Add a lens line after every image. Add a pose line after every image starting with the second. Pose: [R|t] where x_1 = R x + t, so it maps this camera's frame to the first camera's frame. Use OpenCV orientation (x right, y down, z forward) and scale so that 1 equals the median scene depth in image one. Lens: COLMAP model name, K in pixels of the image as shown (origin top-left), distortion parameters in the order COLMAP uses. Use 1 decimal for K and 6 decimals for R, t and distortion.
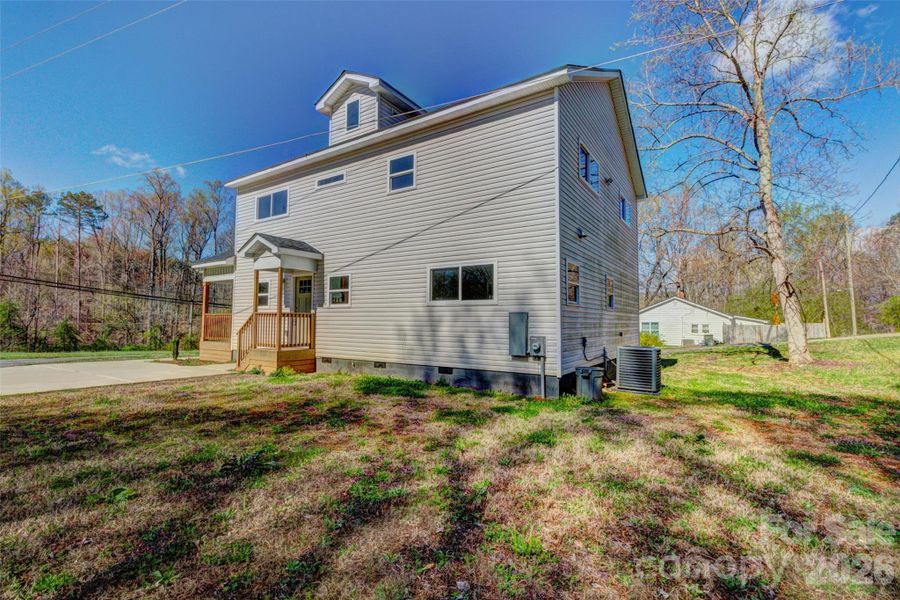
lens RADIAL K [[412.9, 0, 450.0], [0, 412.9, 300.0], [0, 0, 1]] dist [0.021375, 0.000237]
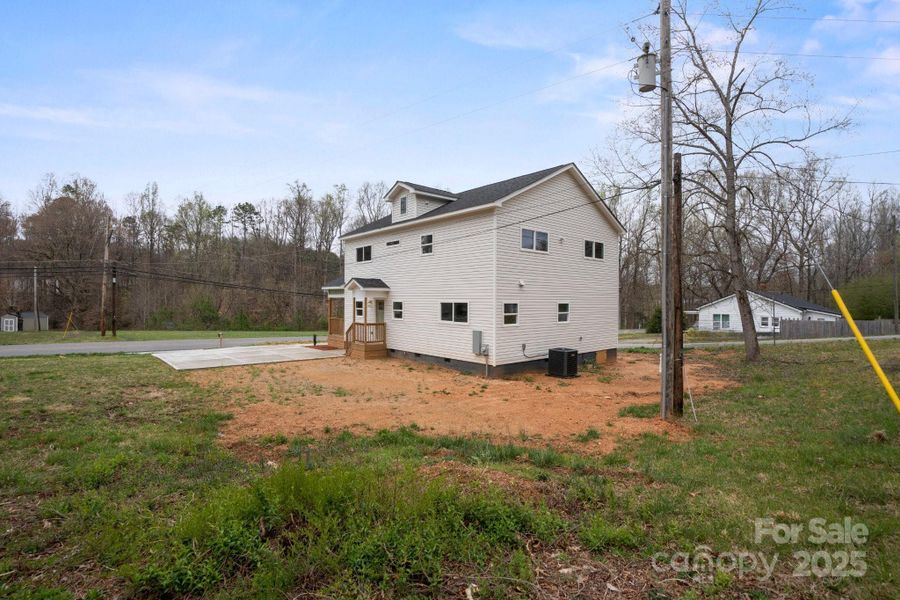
lens RADIAL K [[416.8, 0, 444.0], [0, 416.8, 296.6], [0, 0, 1]] dist [-0.001031, -0.000118]
pose [[0.962133, -0.005686, -0.272521, 0.364022], [0.016327, 0.999189, 0.036795, -0.131981], [0.272090, -0.039851, 0.961446, -0.563665]]
